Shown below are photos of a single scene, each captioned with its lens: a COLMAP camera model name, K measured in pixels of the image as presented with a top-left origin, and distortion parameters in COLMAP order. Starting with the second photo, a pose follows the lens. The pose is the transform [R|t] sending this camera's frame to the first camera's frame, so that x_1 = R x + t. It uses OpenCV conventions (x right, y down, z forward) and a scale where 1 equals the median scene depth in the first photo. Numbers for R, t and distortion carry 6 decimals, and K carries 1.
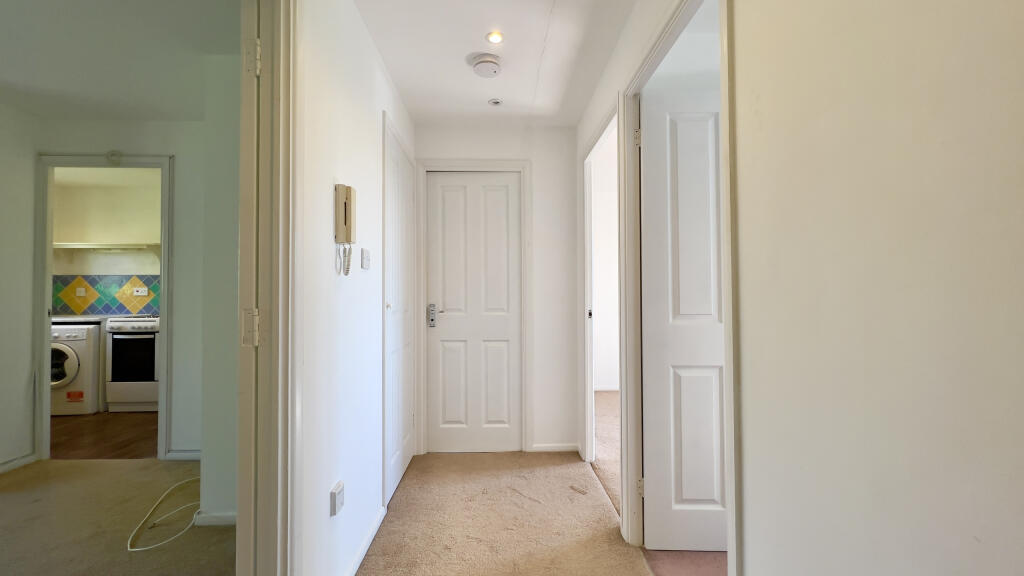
lens RADIAL K [[408.9, 0, 514.2], [0, 408.9, 291.8], [0, 0, 1]] dist [-0.006252, 0.002180]
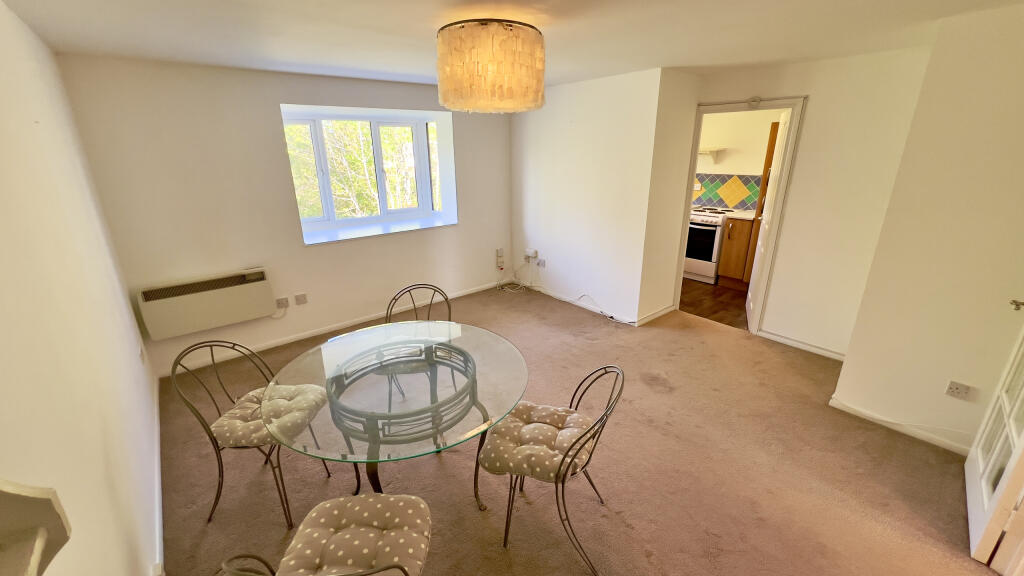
lens RADIAL K [[408.9, 0, 511.5], [0, 408.9, 288.2], [0, 0, 1]] dist [-0.006252, 0.002180]
pose [[0.606623, 0.251257, -0.754240, -0.240176], [0.020496, 0.943484, 0.330784, -0.155557], [0.794726, -0.216120, 0.567189, -0.304754]]
